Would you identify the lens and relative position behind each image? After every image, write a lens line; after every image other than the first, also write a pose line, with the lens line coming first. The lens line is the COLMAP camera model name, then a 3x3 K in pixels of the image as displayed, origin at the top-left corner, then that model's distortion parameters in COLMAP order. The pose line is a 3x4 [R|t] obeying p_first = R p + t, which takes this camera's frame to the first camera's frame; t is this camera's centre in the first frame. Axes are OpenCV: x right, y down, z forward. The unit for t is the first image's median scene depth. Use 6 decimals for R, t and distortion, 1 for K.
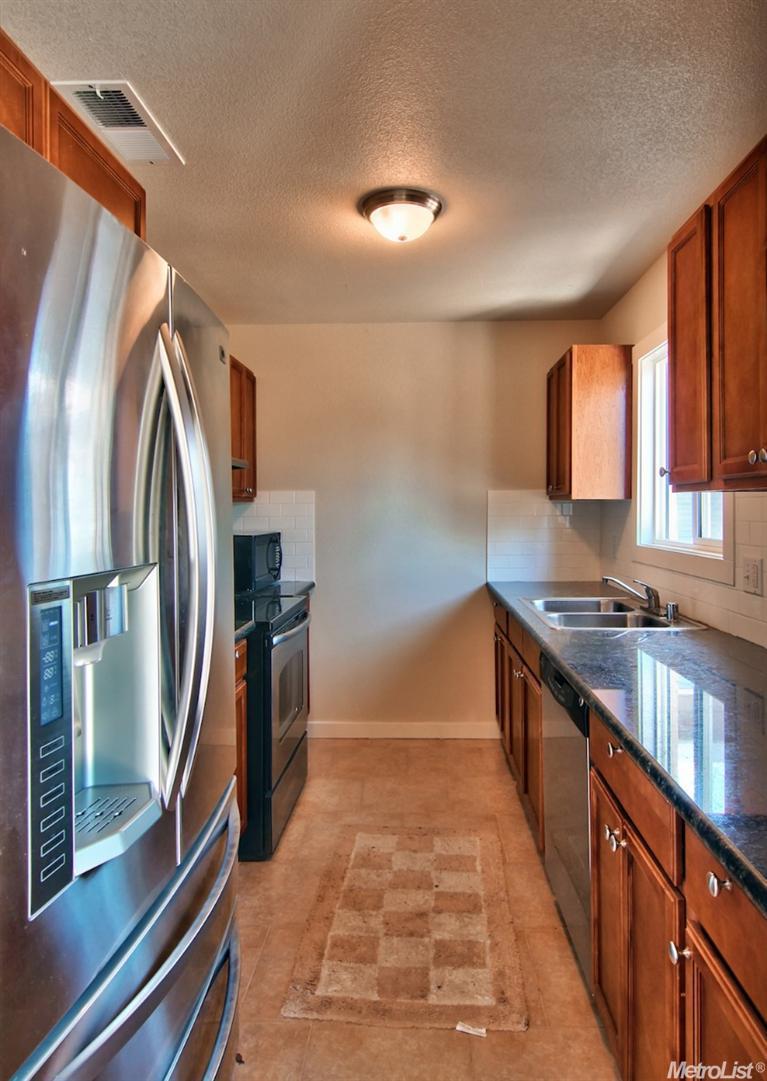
lens RADIAL K [[669.8, 0, 421.4], [0, 669.8, 515.8], [0, 0, 1]] dist [0.028936, -0.001241]
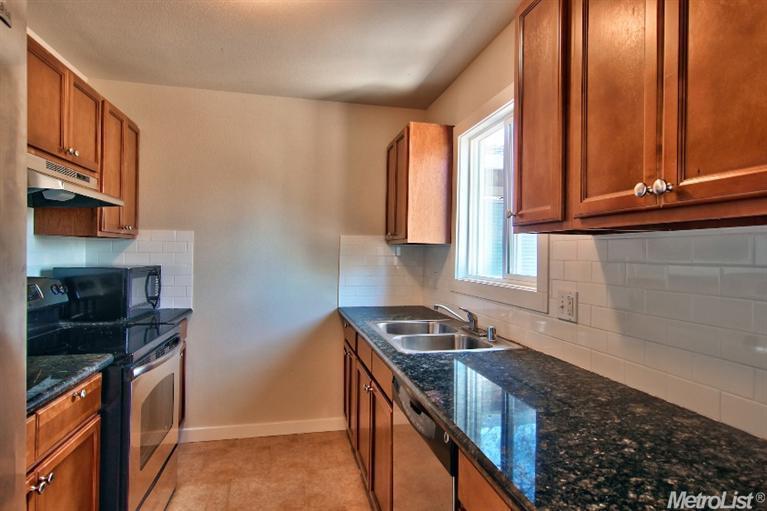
lens RADIAL K [[439.8, 0, 379.3], [0, 439.8, 256.4], [0, 0, 1]] dist [0.018743, -0.002753]
pose [[0.978485, 0.016636, 0.205646, 0.001175], [-0.015703, 0.999858, -0.006169, 0.007352], [-0.205720, 0.002807, 0.978607, 0.202351]]
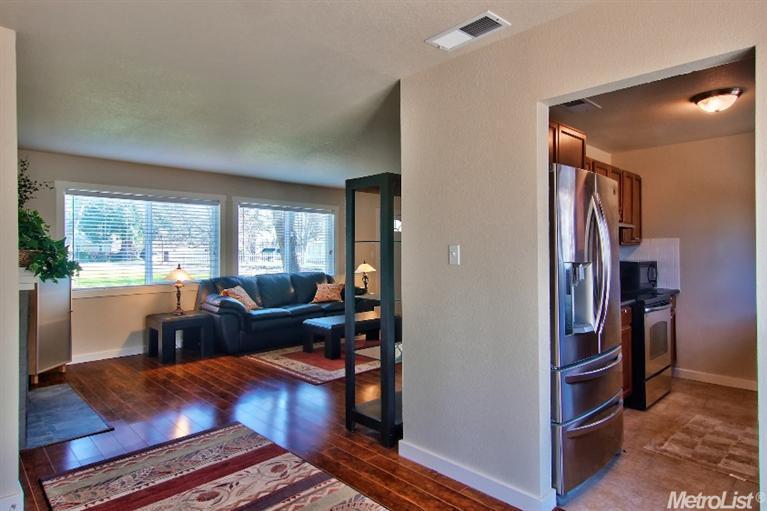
lens RADIAL K [[439.8, 0, 382.3], [0, 439.8, 252.5], [0, 0, 1]] dist [0.018743, -0.002753]
pose [[0.694725, -0.004007, -0.719264, 0.158108], [-0.001886, 0.999971, -0.007392, 0.012036], [0.719273, 0.006492, 0.694697, -0.434523]]
